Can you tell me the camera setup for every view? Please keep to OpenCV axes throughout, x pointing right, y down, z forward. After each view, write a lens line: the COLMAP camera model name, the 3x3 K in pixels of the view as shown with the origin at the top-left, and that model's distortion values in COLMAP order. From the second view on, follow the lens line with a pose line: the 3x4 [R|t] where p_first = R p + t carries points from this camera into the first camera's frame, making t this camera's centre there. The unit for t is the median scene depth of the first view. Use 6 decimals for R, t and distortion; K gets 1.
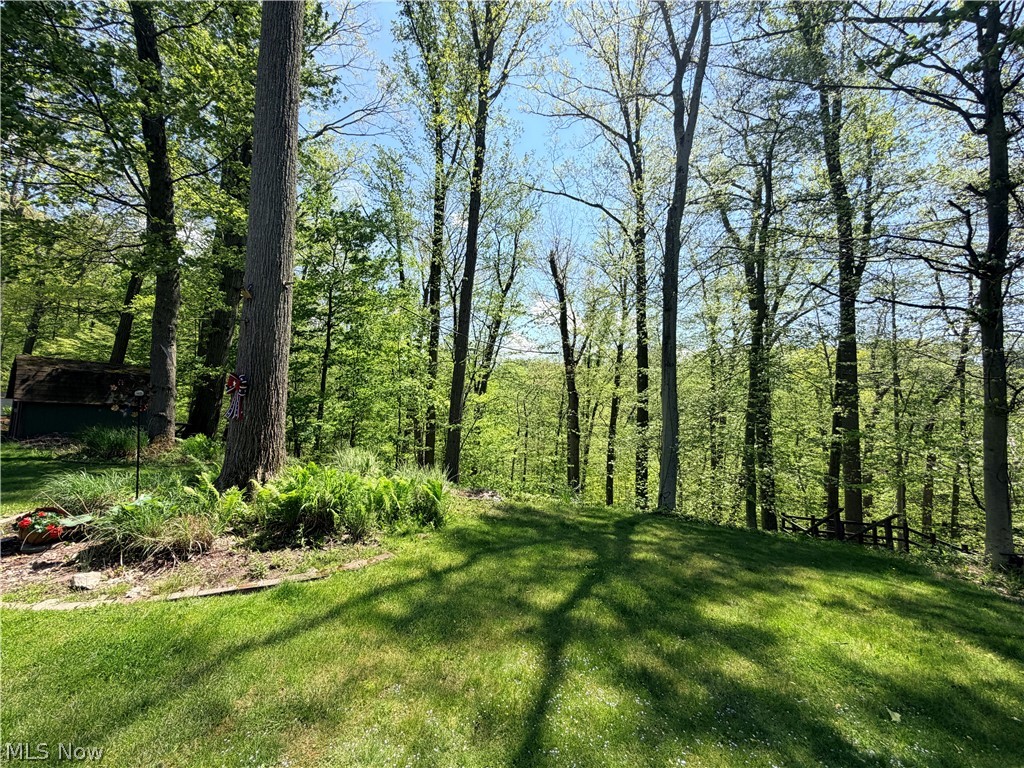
lens RADIAL K [[436.8, 0, 512.0], [0, 436.8, 384.0], [0, 0, 1]] dist [0.025363, 0.000052]
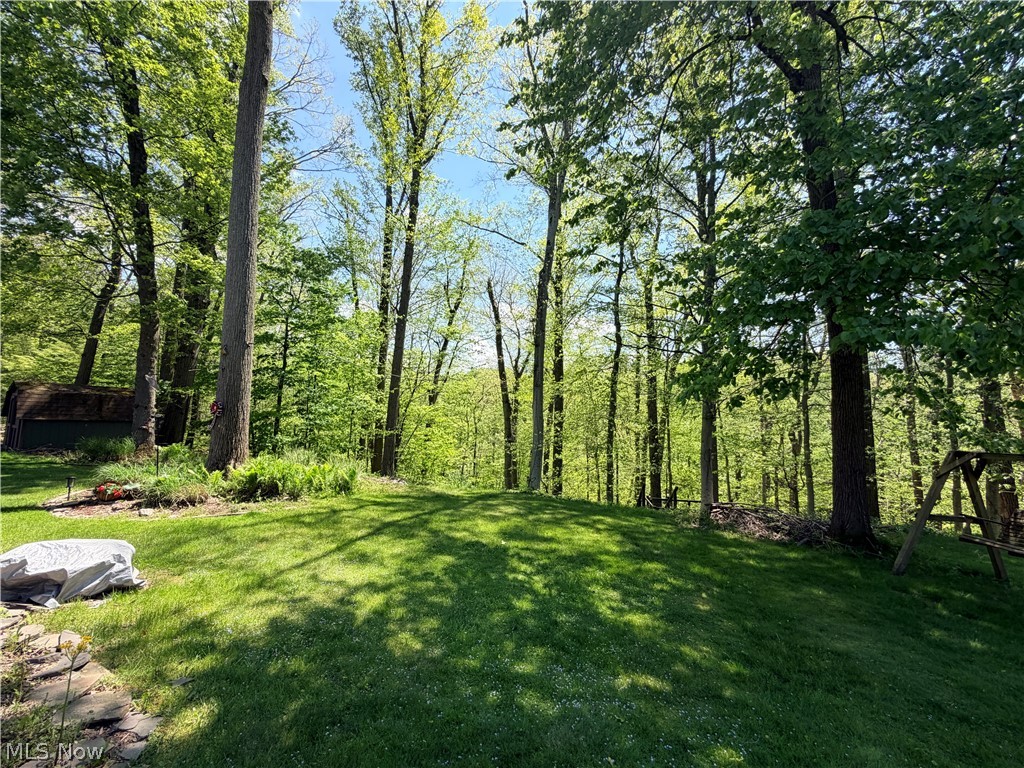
lens RADIAL K [[409.9, 0, 512.0], [0, 409.9, 384.0], [0, 0, 1]] dist [-0.000279, -0.000004]
pose [[0.994802, -0.010824, 0.101251, 0.253203], [0.012887, 0.999722, -0.019745, -0.038033], [-0.101009, 0.020947, 0.994665, -0.511444]]
